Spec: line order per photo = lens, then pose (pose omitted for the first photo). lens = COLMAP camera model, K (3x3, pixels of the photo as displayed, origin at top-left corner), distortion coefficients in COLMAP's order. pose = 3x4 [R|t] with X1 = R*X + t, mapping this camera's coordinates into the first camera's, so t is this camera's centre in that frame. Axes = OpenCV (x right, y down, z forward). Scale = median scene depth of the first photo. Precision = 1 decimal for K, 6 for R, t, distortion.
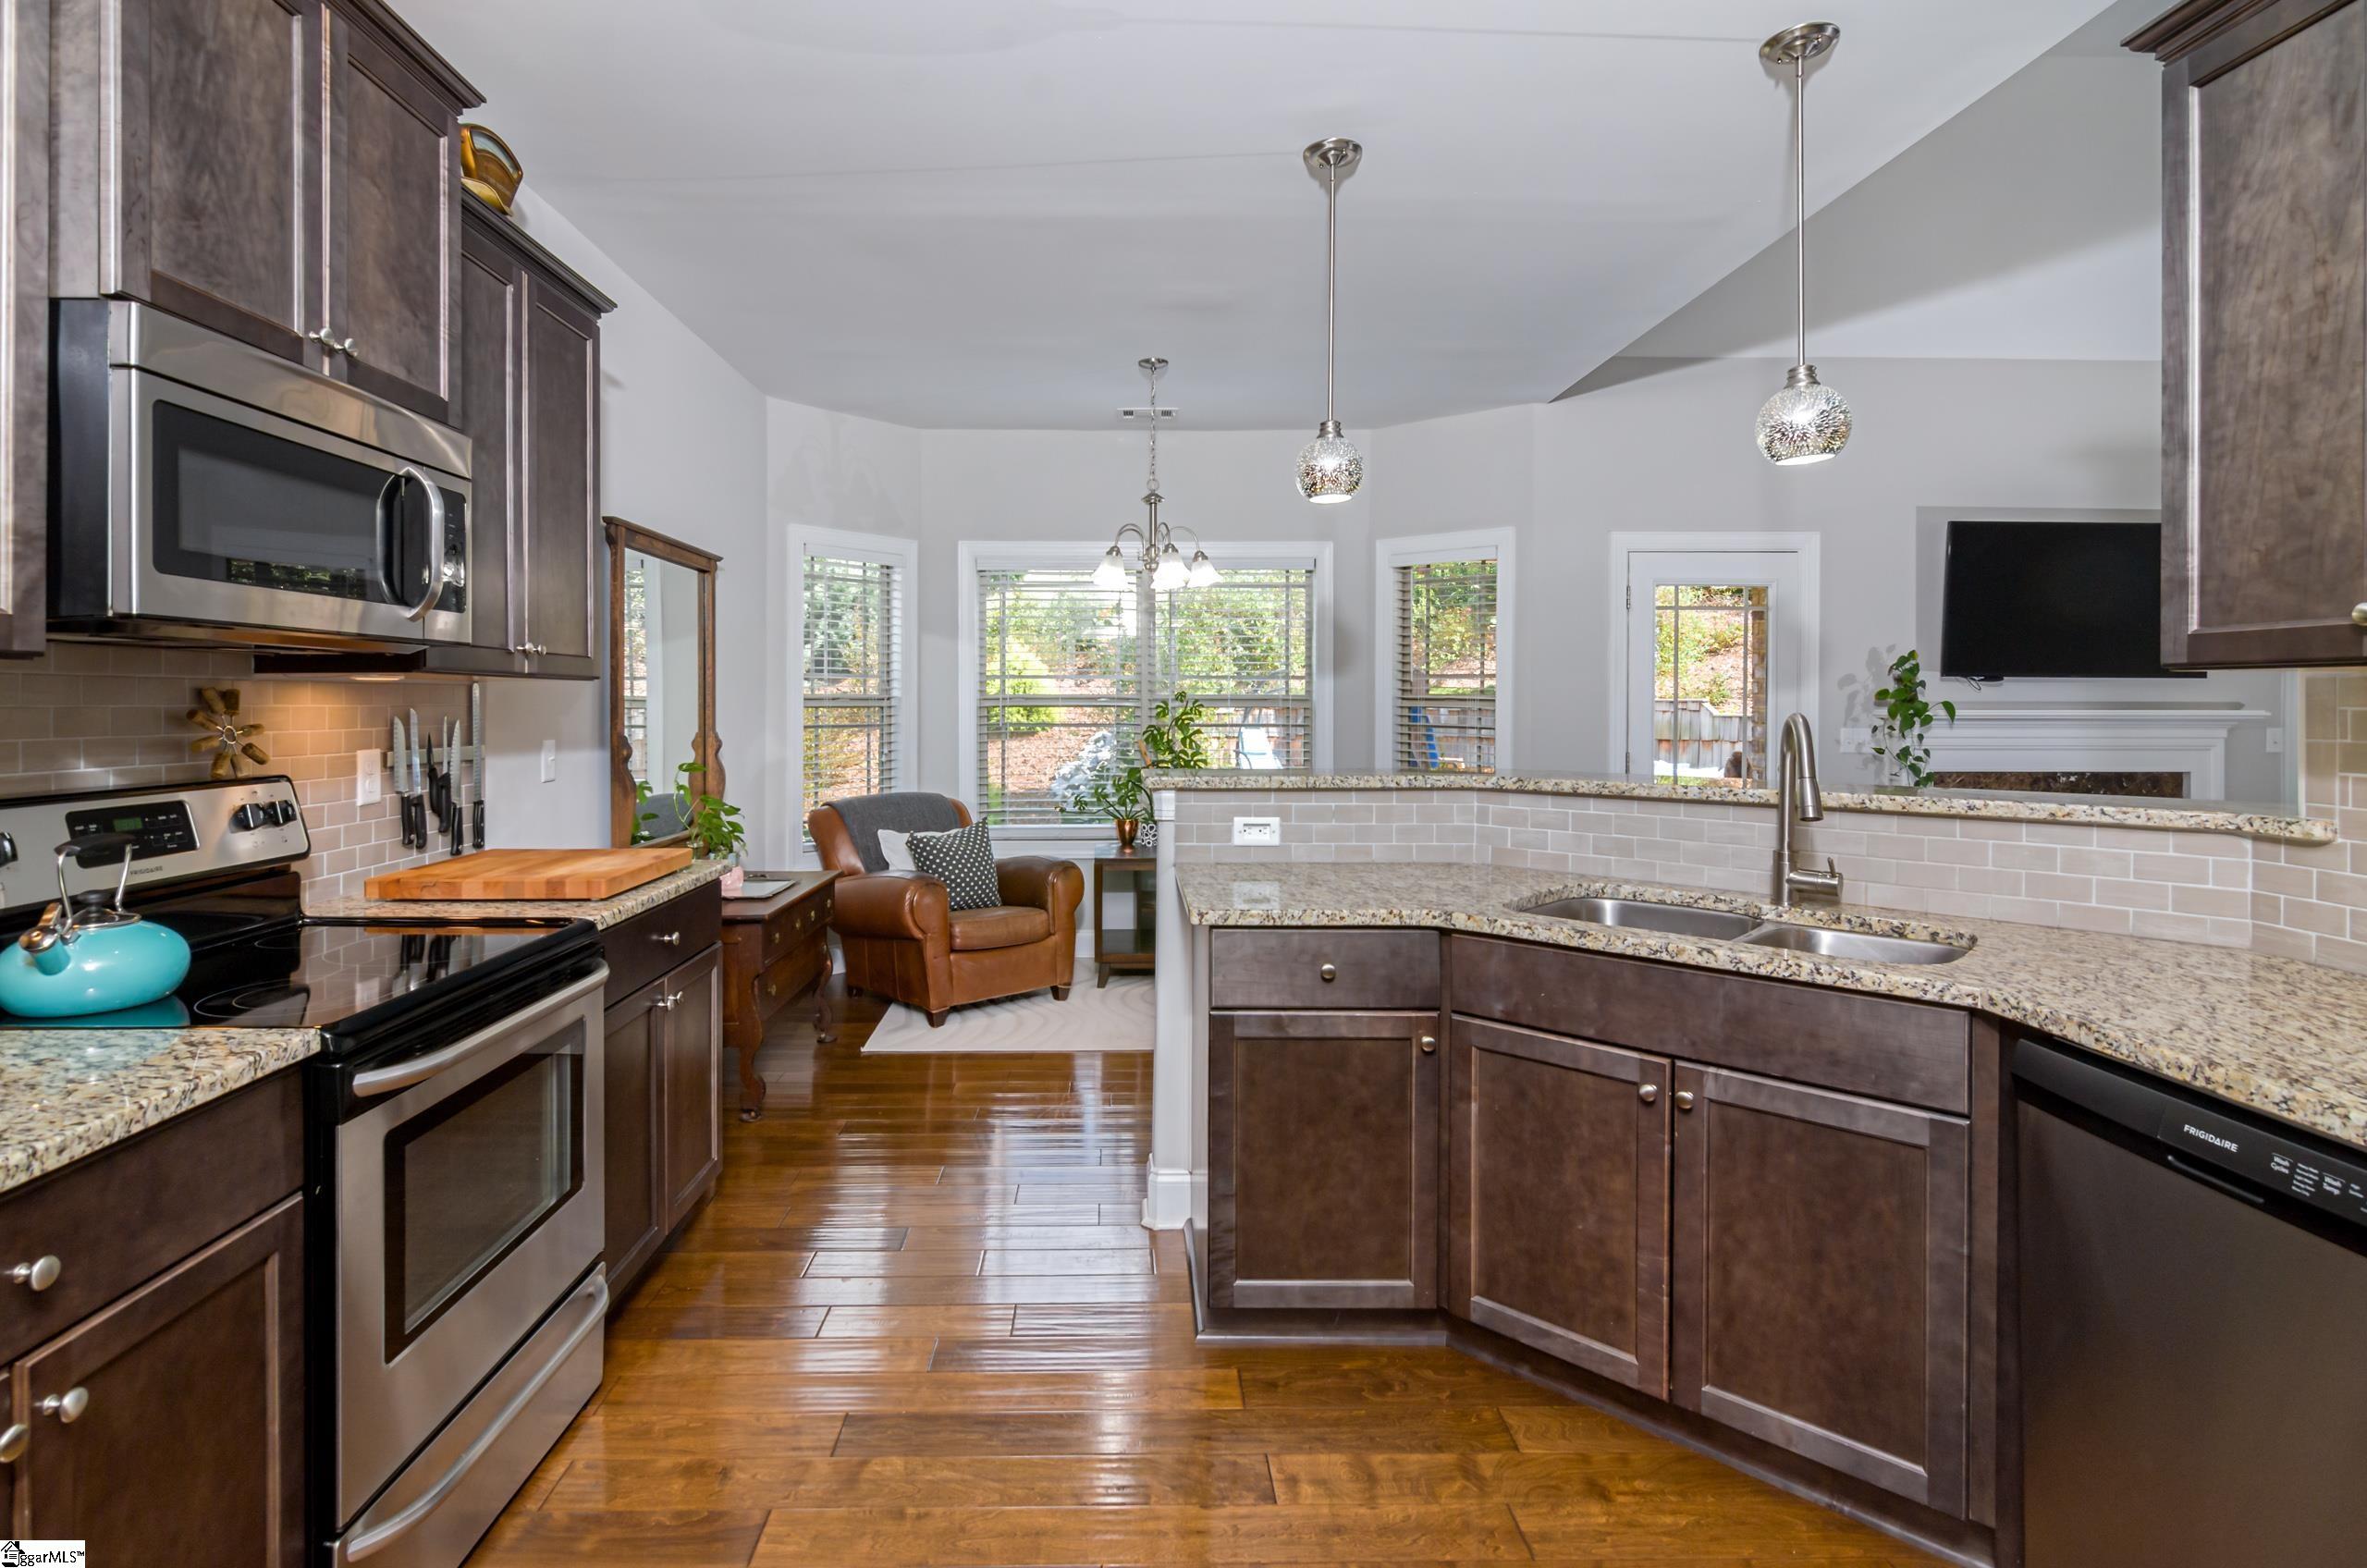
lens RADIAL K [[1178.8, 0, 1148.3], [0, 1178.8, 702.8], [0, 0, 1]] dist [0.002456, 0.000972]
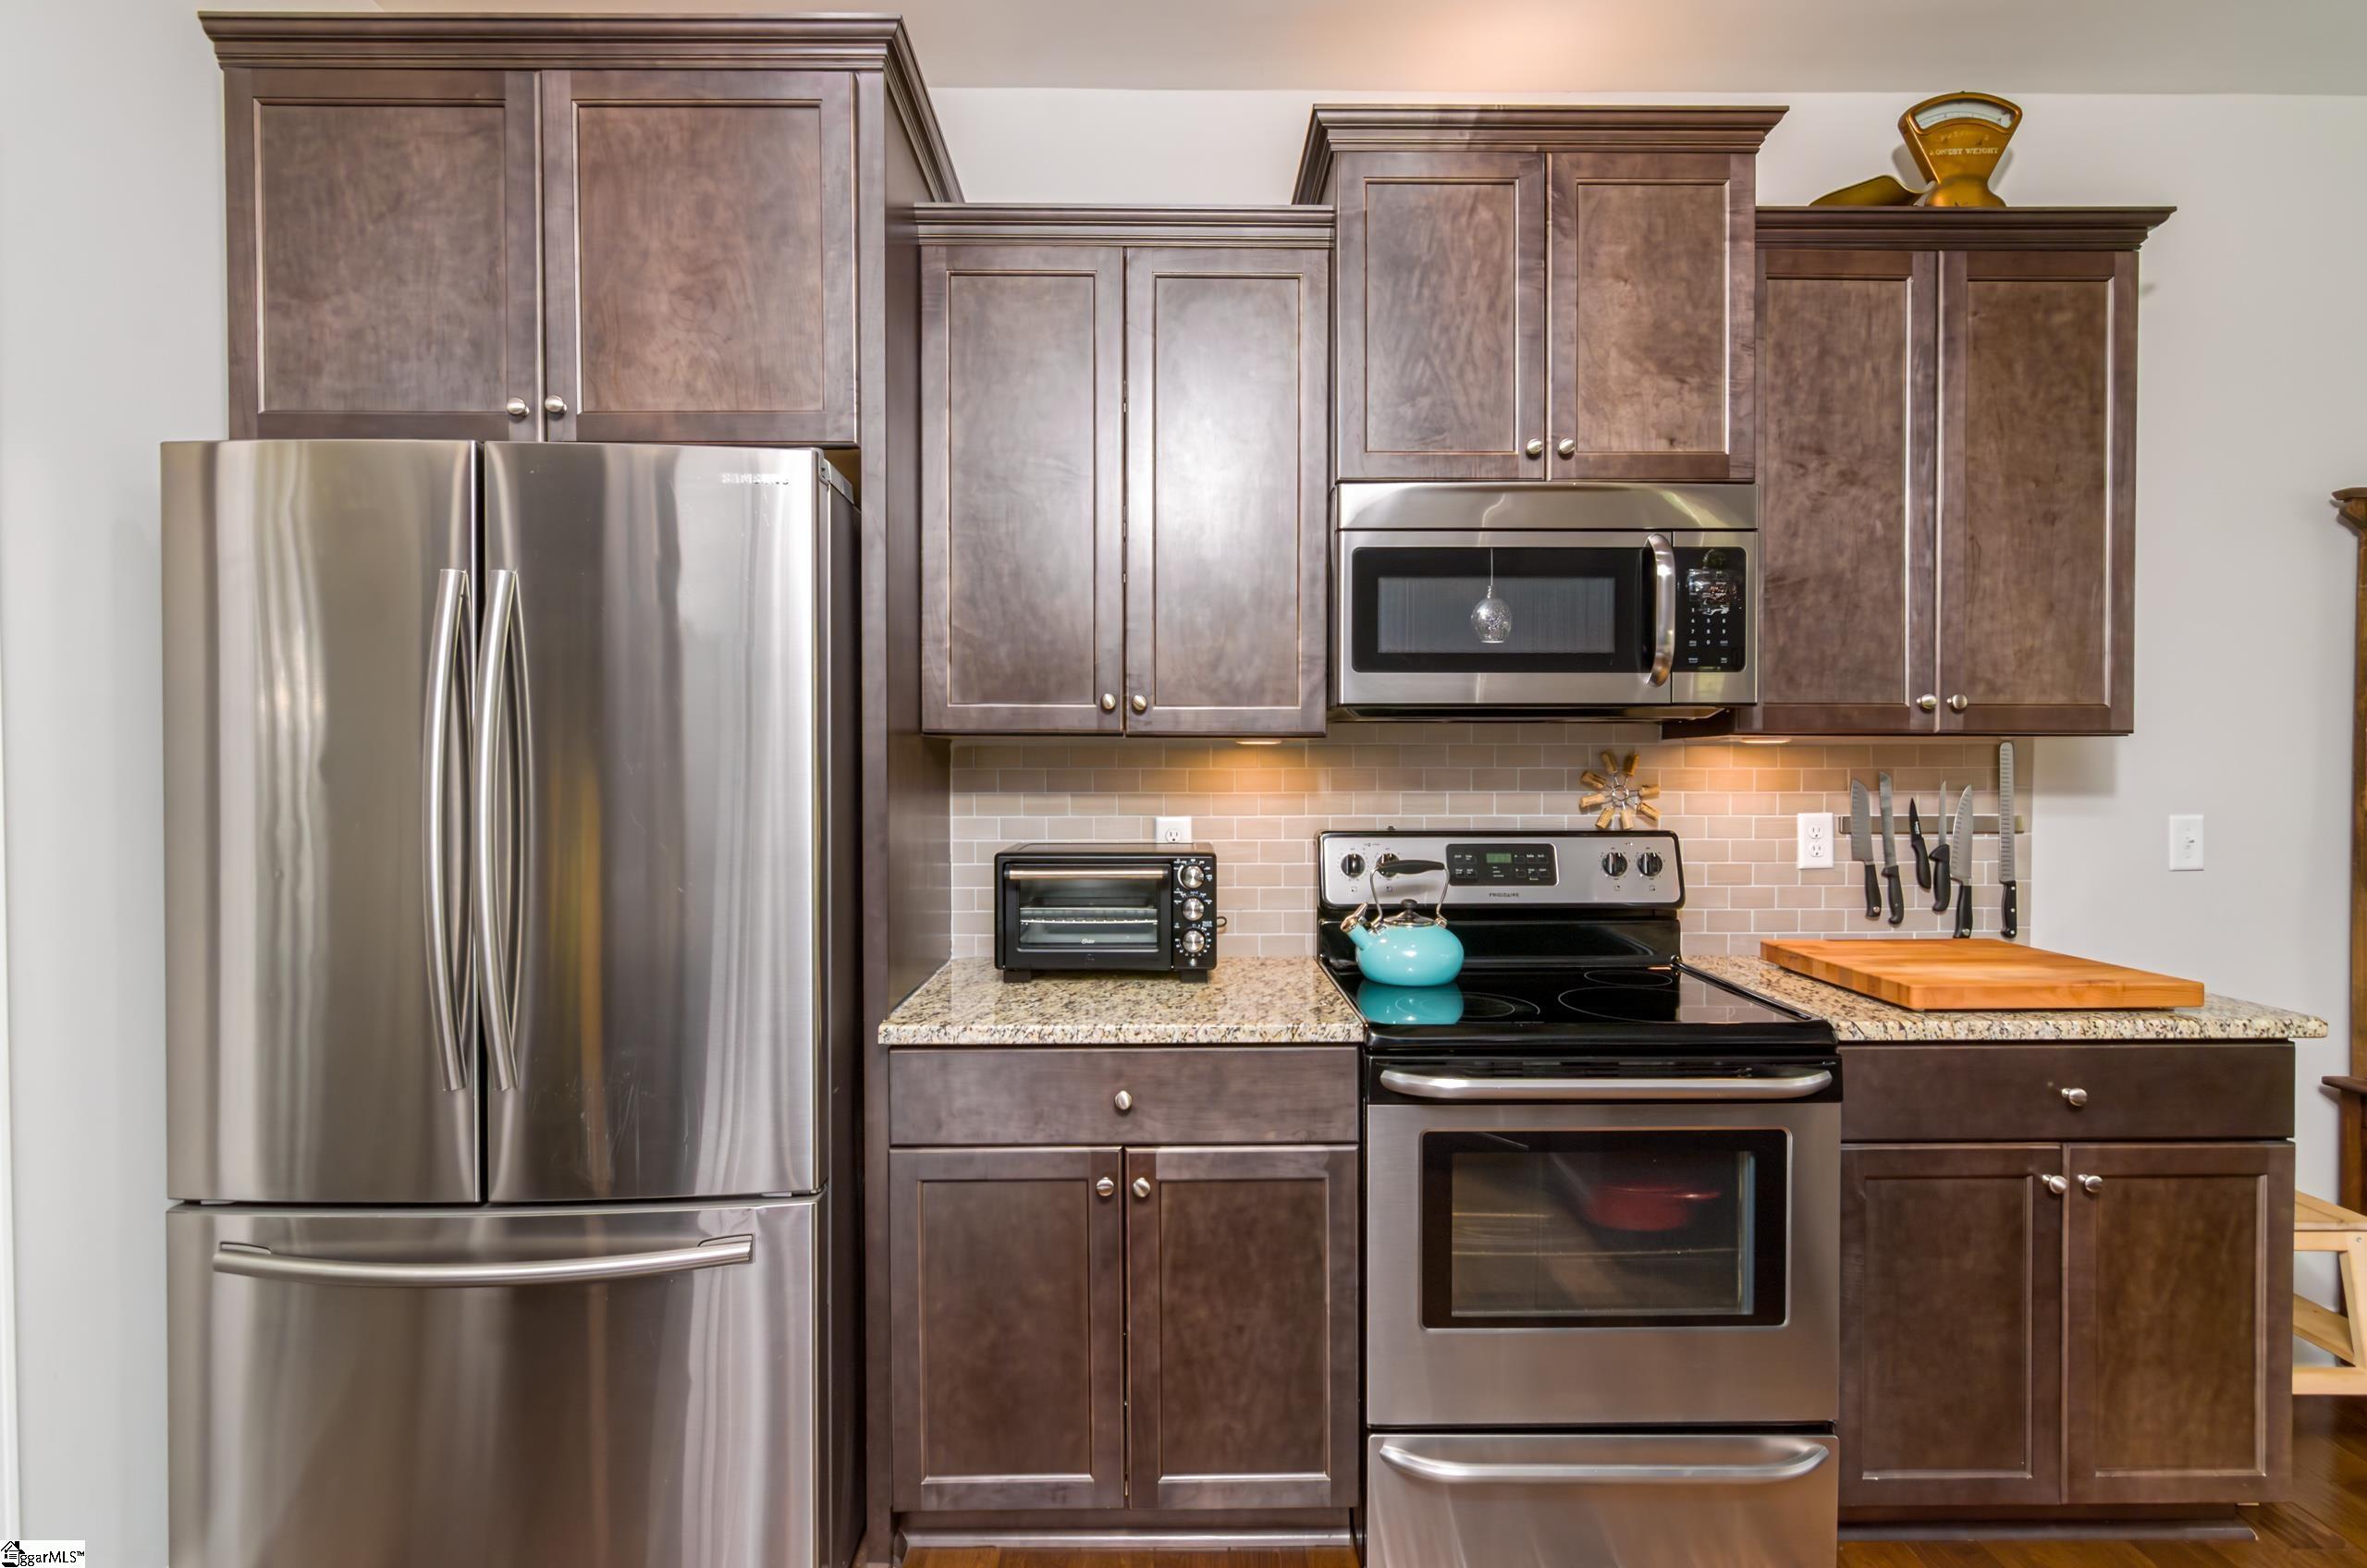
lens RADIAL K [[1156.1, 0, 1183.5], [0, 1156.1, 784.0], [0, 0, 1]] dist [-0.001265, 0.000247]
pose [[-0.006589, 0.014349, -0.999875, 0.320356], [-0.000511, 0.999897, 0.014352, 0.001468], [0.999978, 0.000606, -0.006581, 0.491029]]
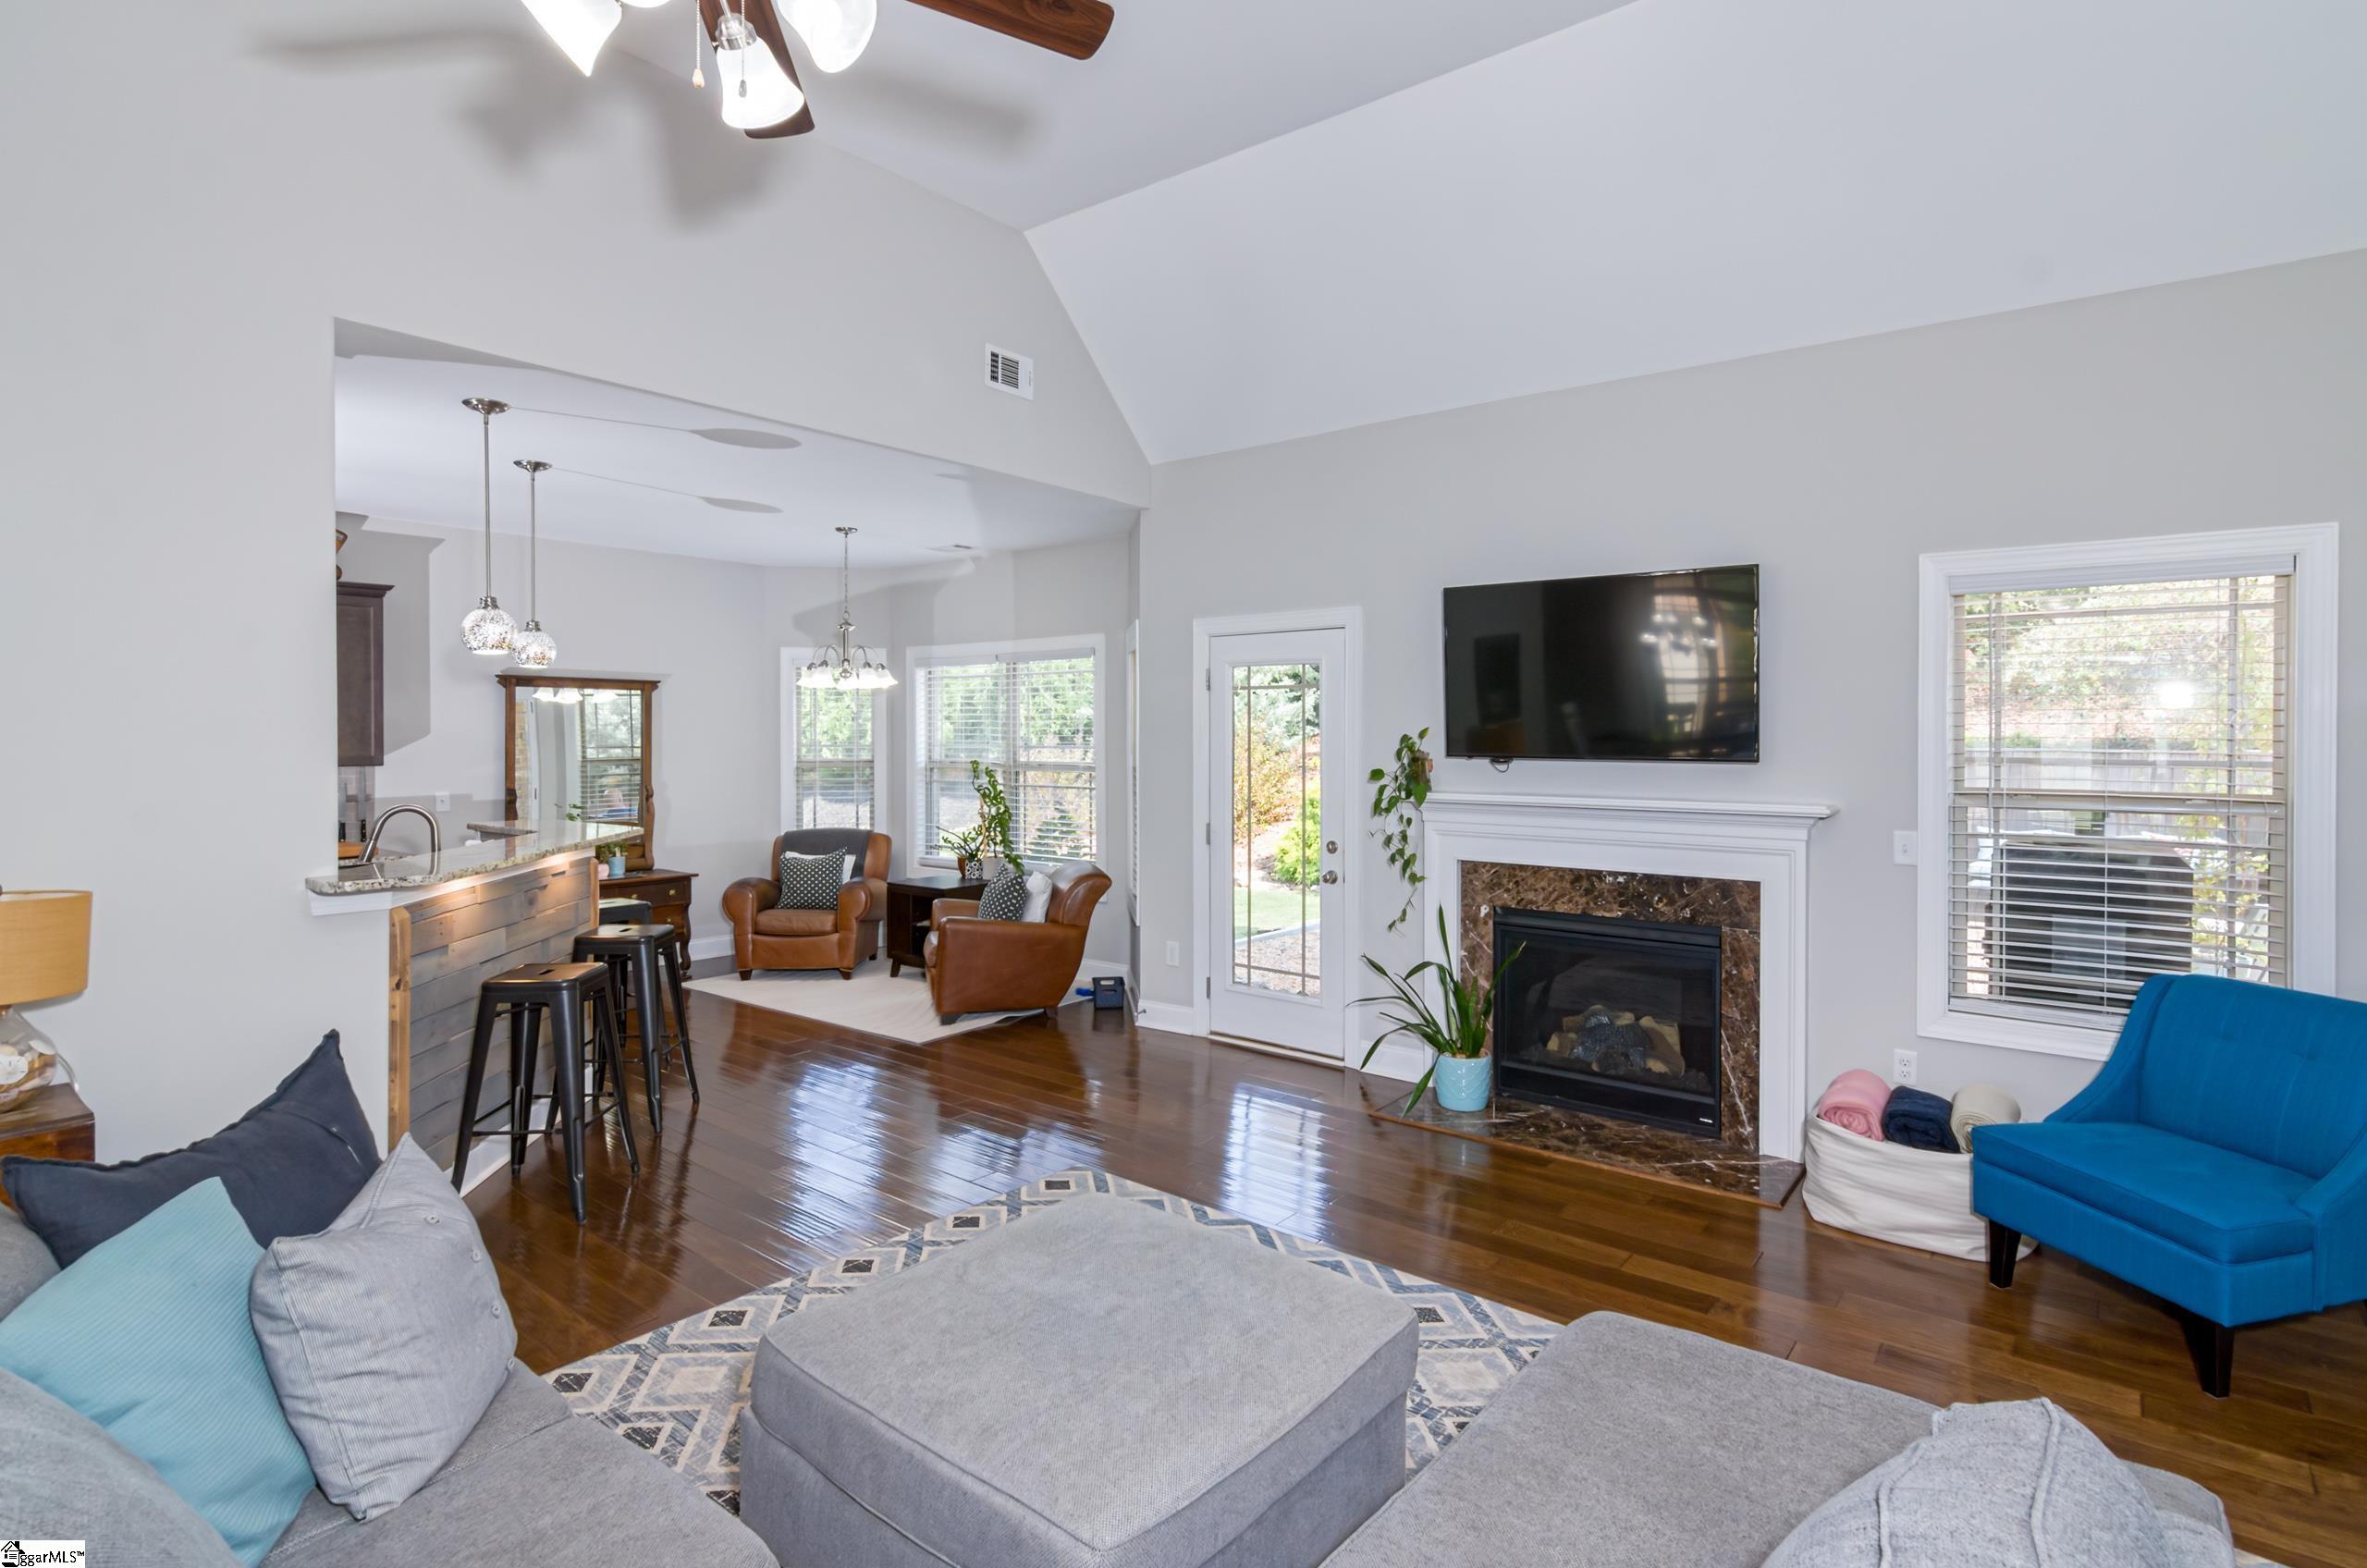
lens RADIAL K [[1203.8, 0, 1187.7], [0, 1203.8, 732.2], [0, 0, 1]] dist [-0.001310, 0.000915]
pose [[0.761721, -0.001886, -0.647903, 2.484941], [0.001127, 0.999998, -0.001586, -0.087963], [0.647905, 0.000478, 0.761721, 0.337494]]
